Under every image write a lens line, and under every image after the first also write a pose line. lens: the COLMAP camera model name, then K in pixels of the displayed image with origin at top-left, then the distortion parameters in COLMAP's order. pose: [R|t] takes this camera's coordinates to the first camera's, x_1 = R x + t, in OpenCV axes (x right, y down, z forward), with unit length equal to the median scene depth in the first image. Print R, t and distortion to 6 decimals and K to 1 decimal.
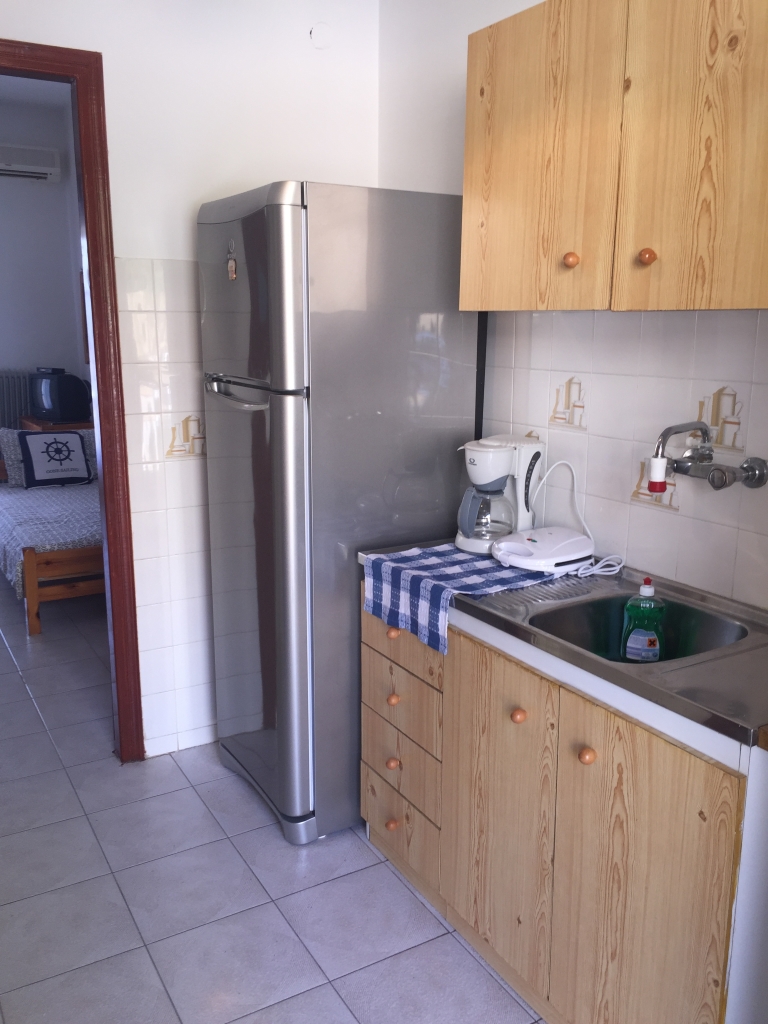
lens RADIAL K [[879.0, 0, 386.4], [0, 879.0, 511.7], [0, 0, 1]] dist [0.069613, -0.089442]
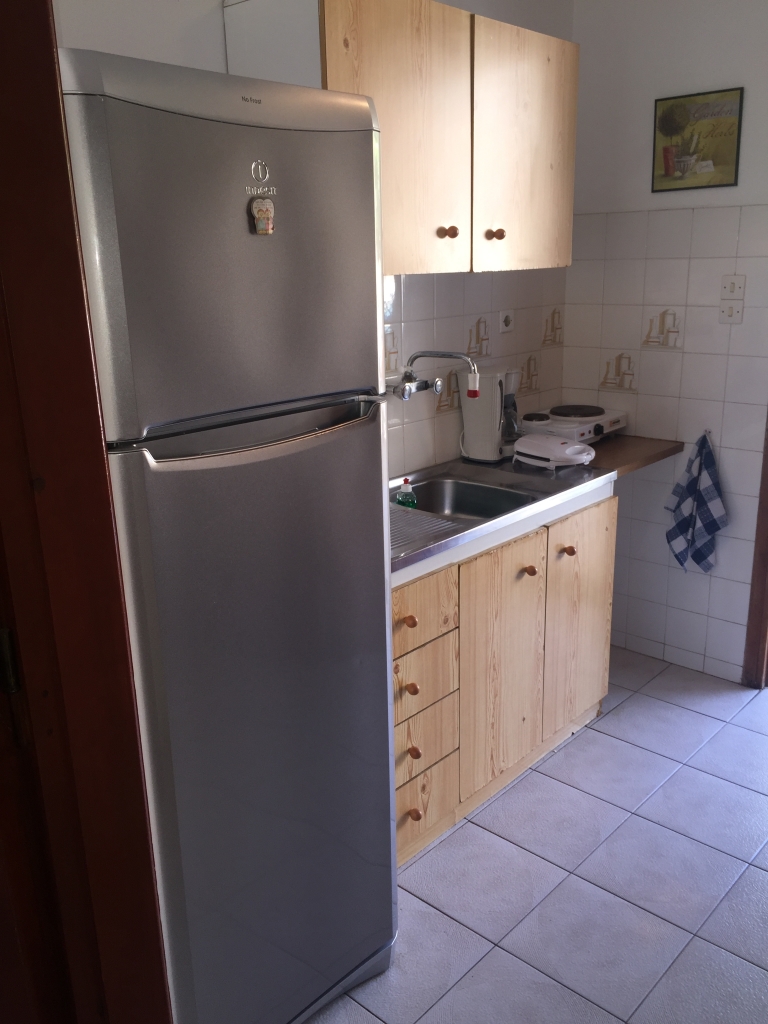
lens RADIAL K [[879.0, 0, 383.1], [0, 879.0, 509.6], [0, 0, 1]] dist [0.069613, -0.089442]
pose [[-0.270529, -0.279005, 0.921396, -0.918863], [0.234265, 0.909237, 0.344105, -0.340556], [-0.933774, 0.308941, -0.180614, 1.295540]]
